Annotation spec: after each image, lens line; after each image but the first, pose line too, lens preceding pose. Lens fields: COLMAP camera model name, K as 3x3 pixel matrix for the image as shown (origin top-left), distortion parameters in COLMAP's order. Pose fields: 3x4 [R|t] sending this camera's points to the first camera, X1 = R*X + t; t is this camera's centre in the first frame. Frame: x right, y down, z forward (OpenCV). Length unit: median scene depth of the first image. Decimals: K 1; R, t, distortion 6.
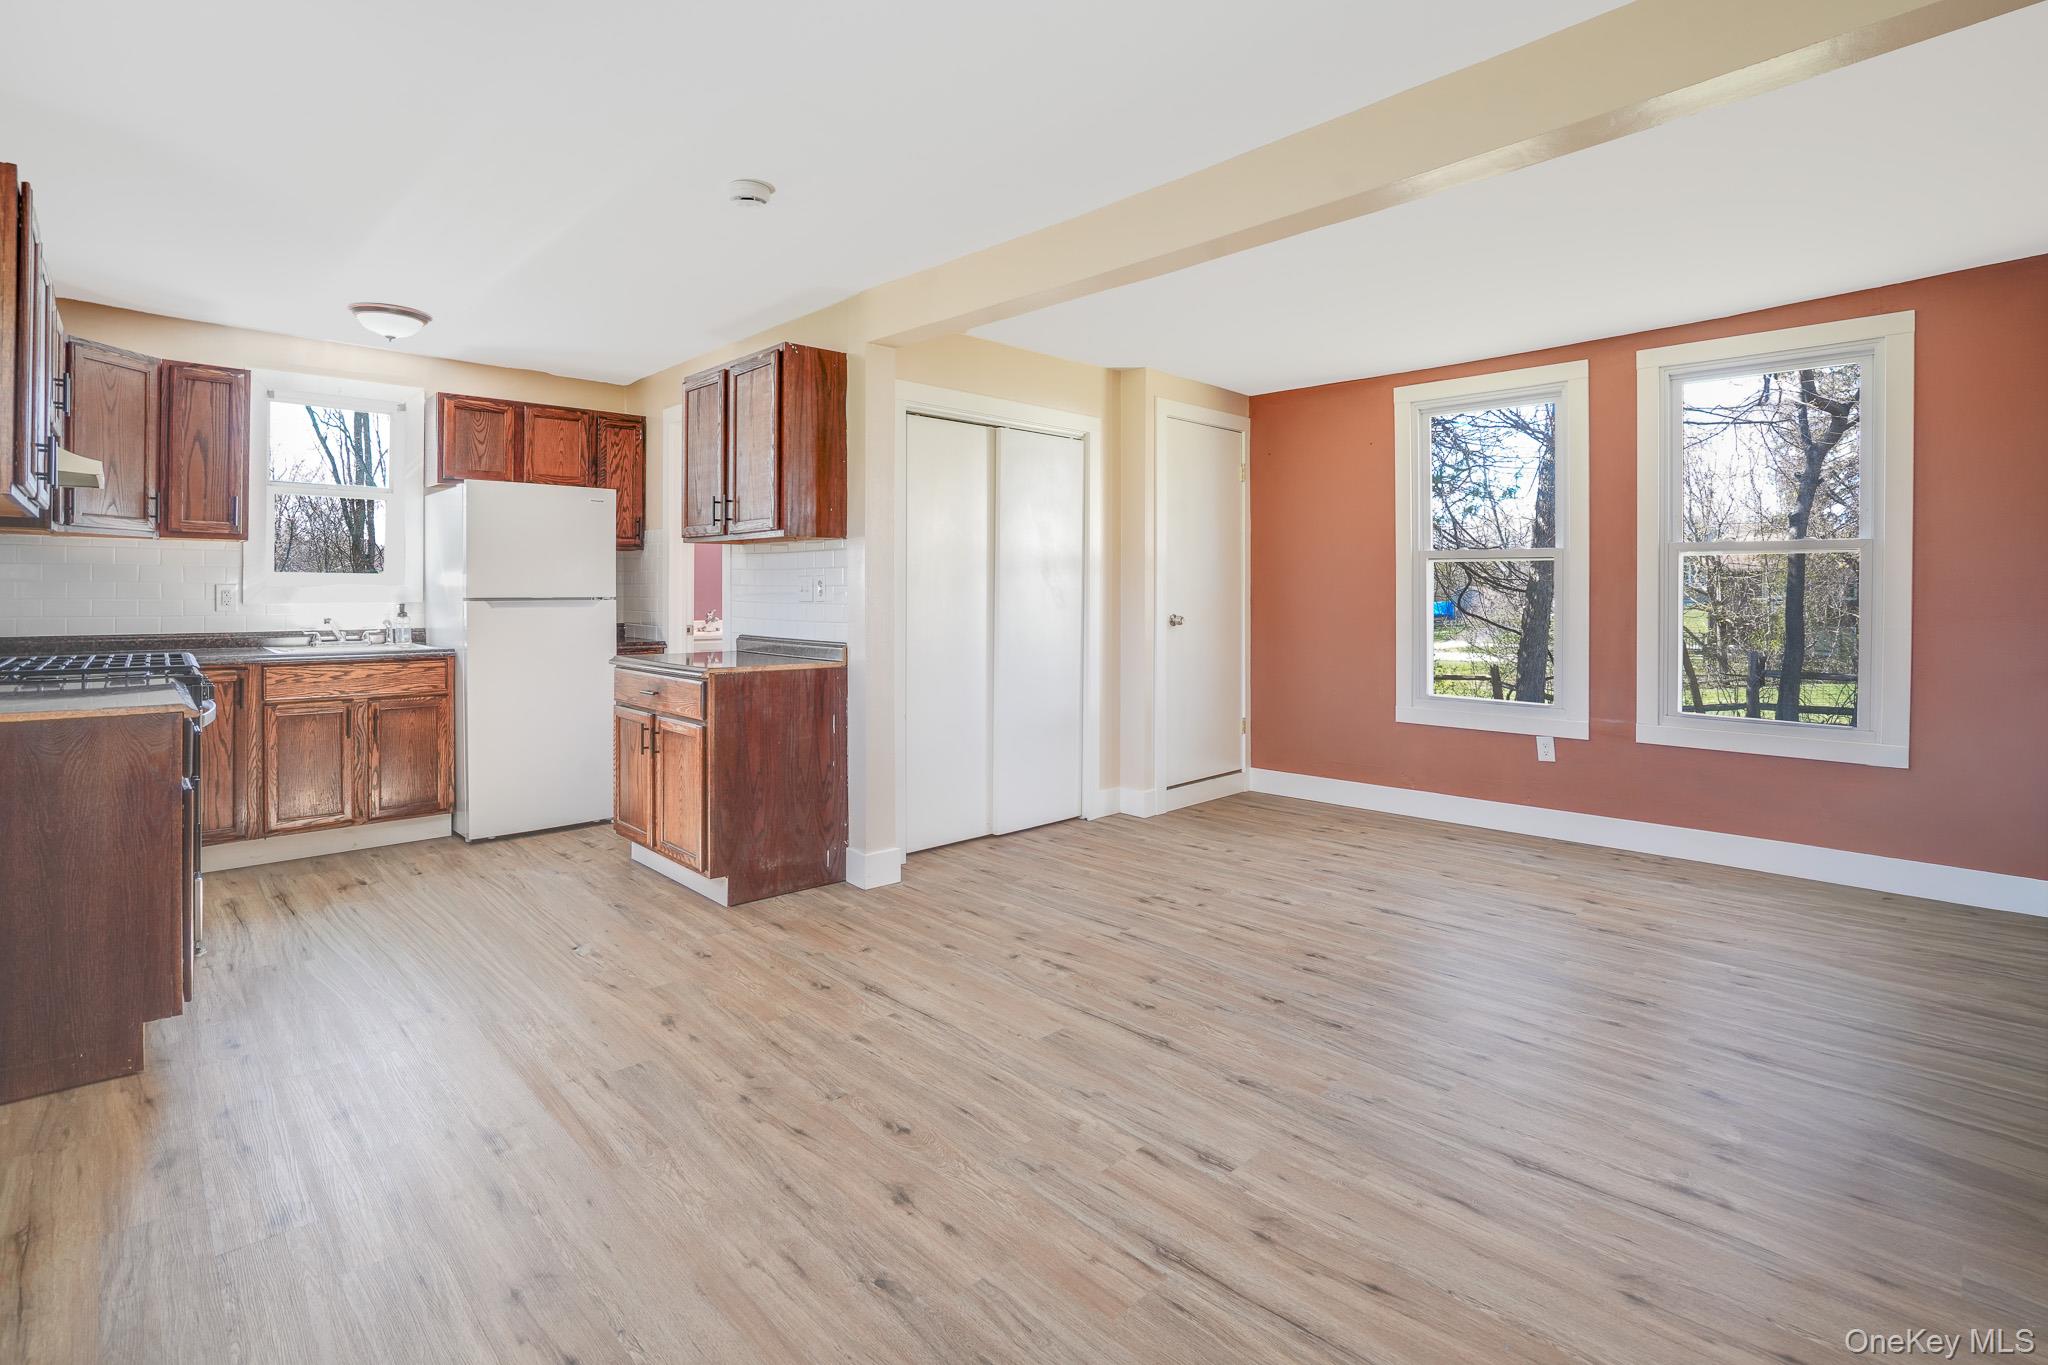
lens RADIAL K [[975.8, 0, 1031.5], [0, 975.8, 602.3], [0, 0, 1]] dist [-0.062780, 0.023836]
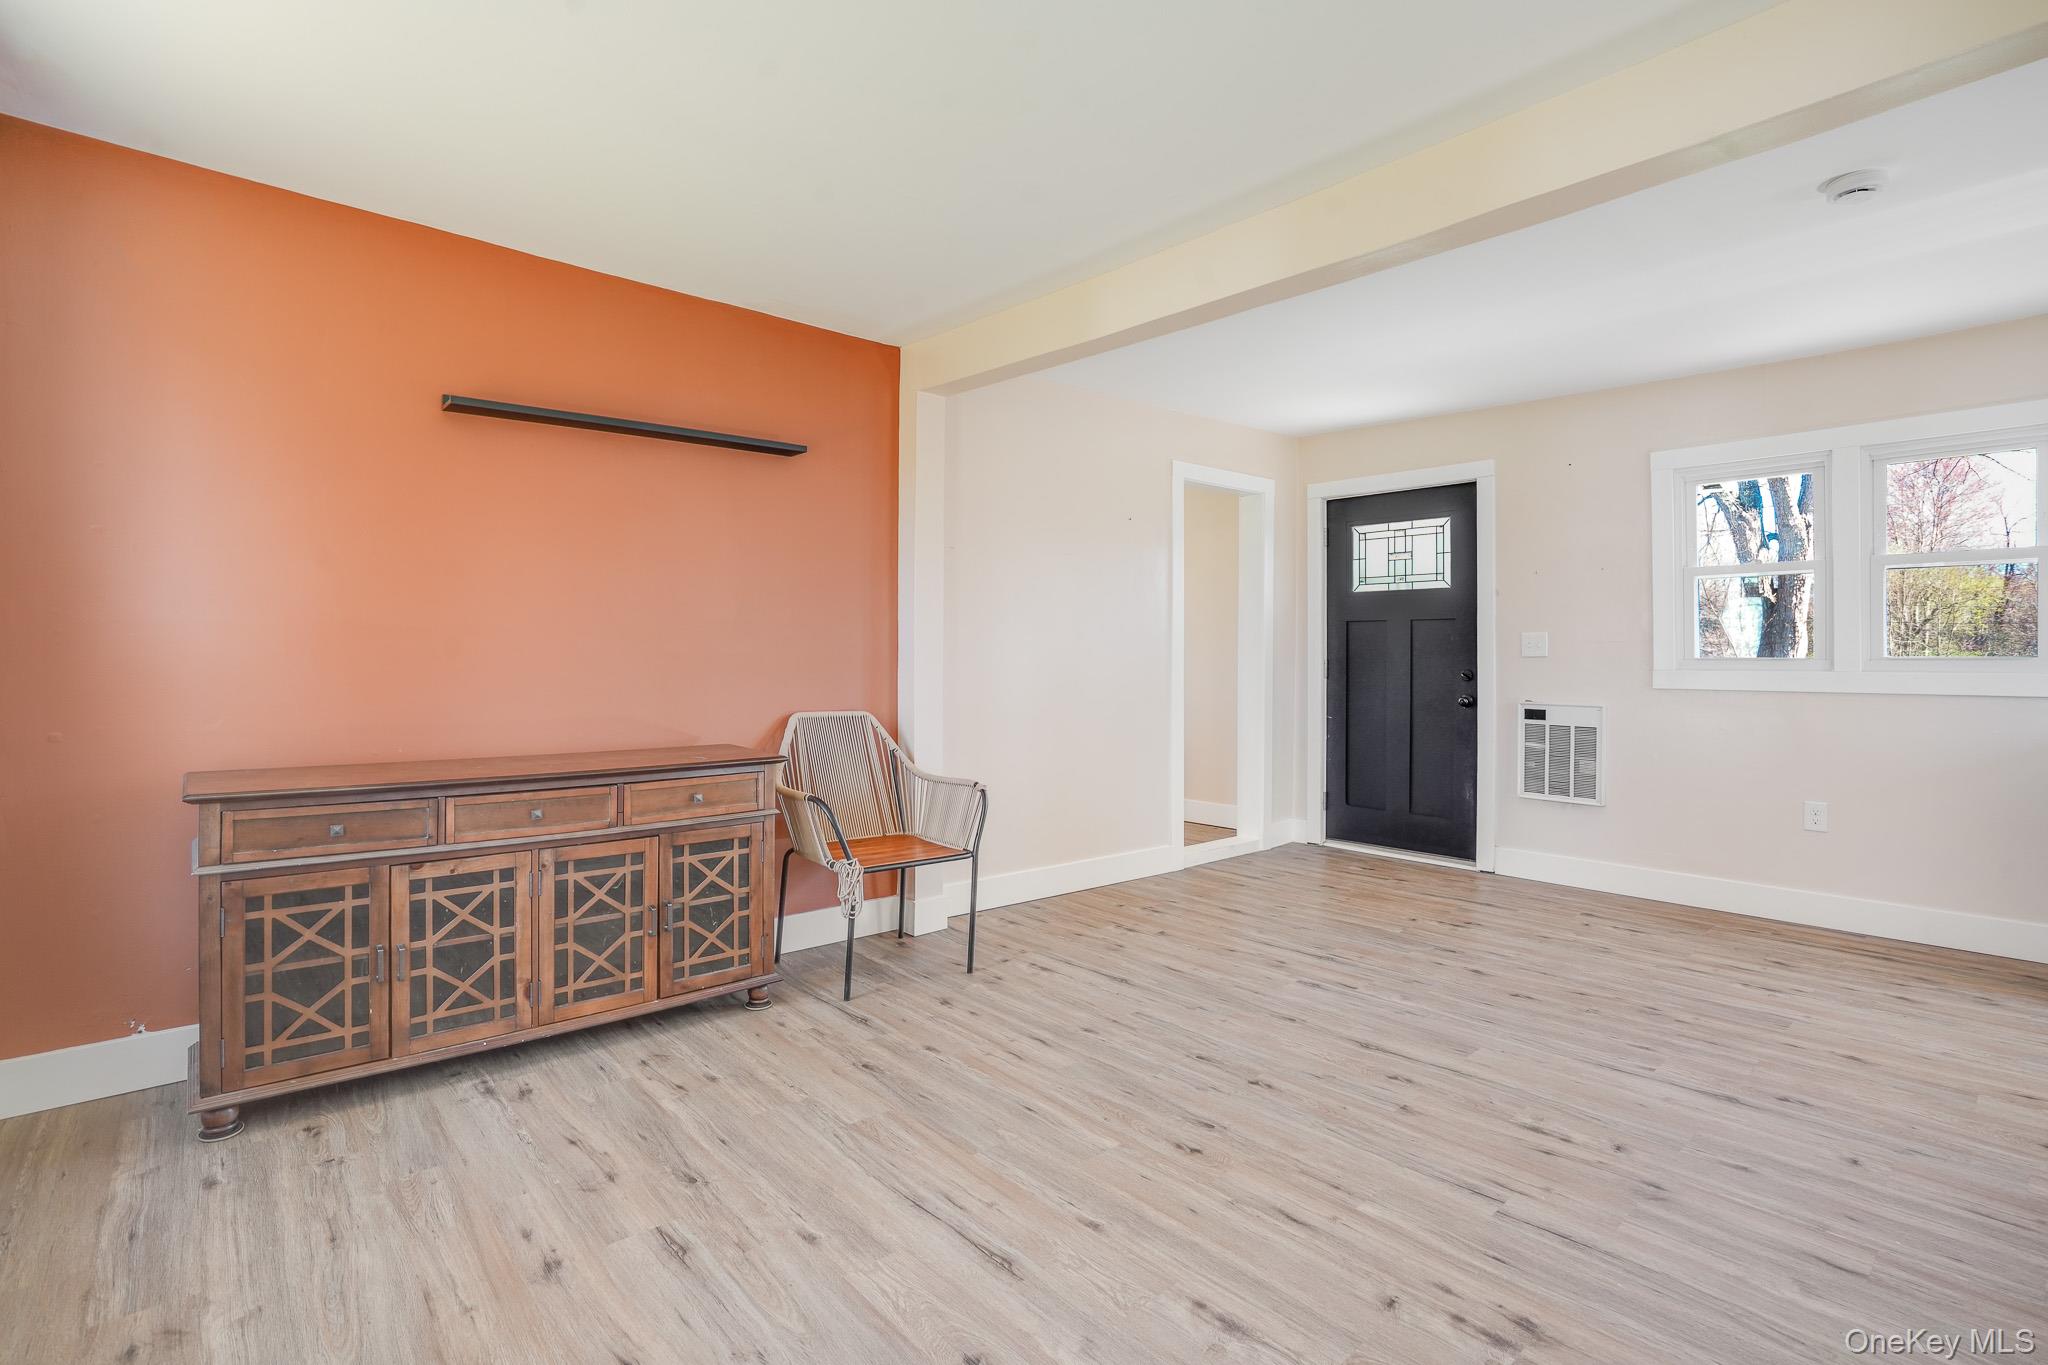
lens RADIAL K [[968.5, 0, 1011.6], [0, 968.5, 655.0], [0, 0, 1]] dist [-0.059077, 0.023833]
pose [[-0.998033, -0.003740, 0.062583, 0.315914], [-0.003325, 0.999972, 0.006742, 0.000969], [-0.062607, 0.006520, -0.998017, 1.404997]]
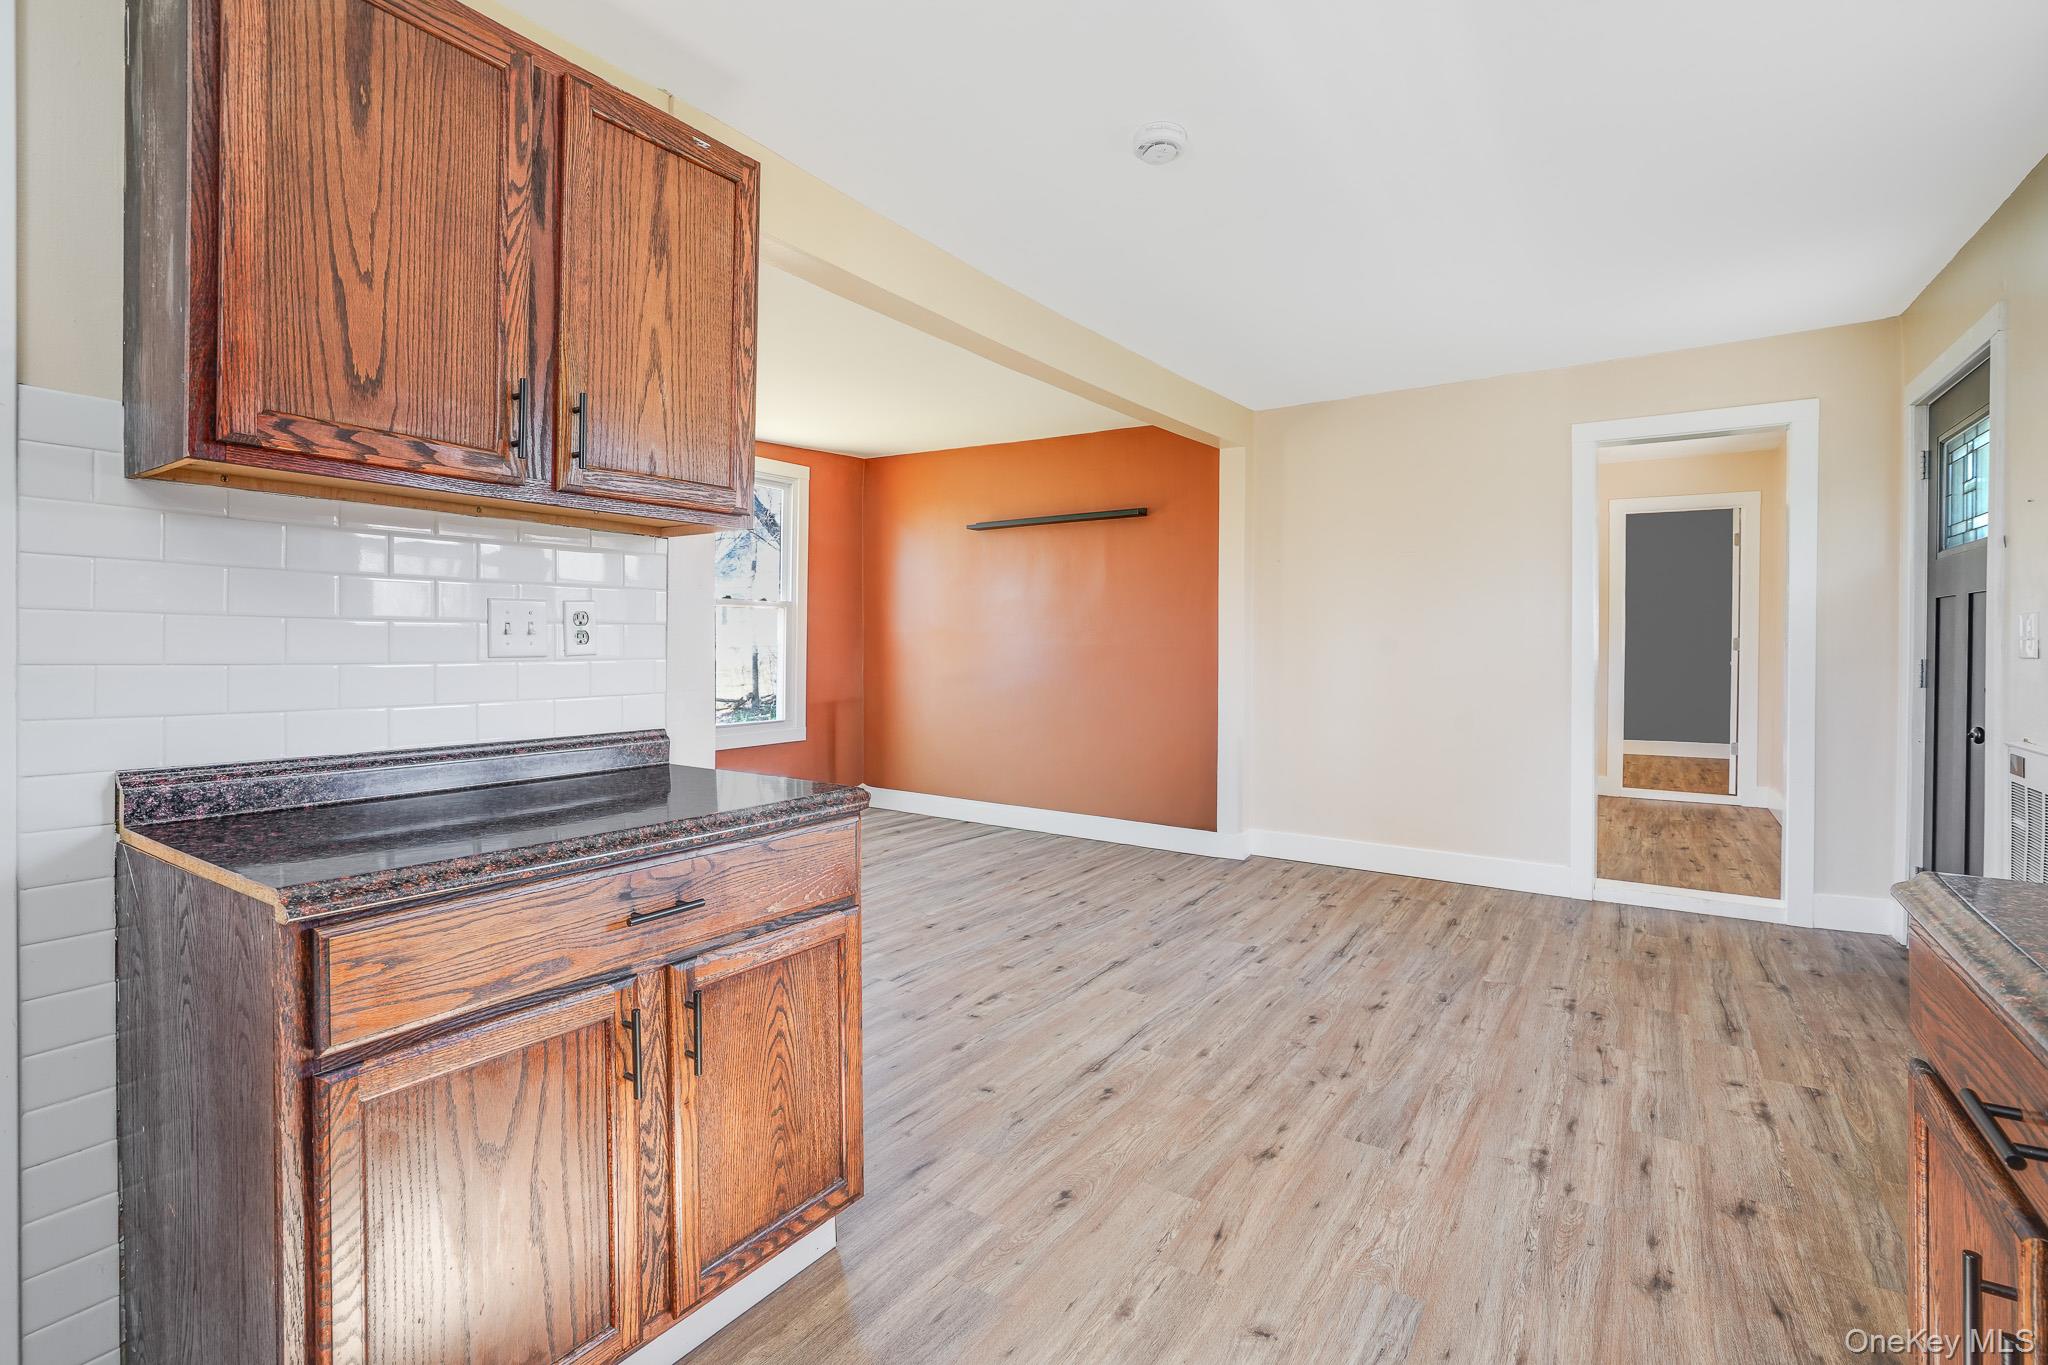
lens RADIAL K [[948.7, 0, 1026.6], [0, 948.7, 648.3], [0, 0, 1]] dist [-0.054905, 0.032161]
pose [[-0.213256, -0.012872, 0.976912, -0.766901], [0.004201, 0.999892, 0.014092, -0.009759], [-0.976987, 0.007109, -0.213179, 0.939357]]
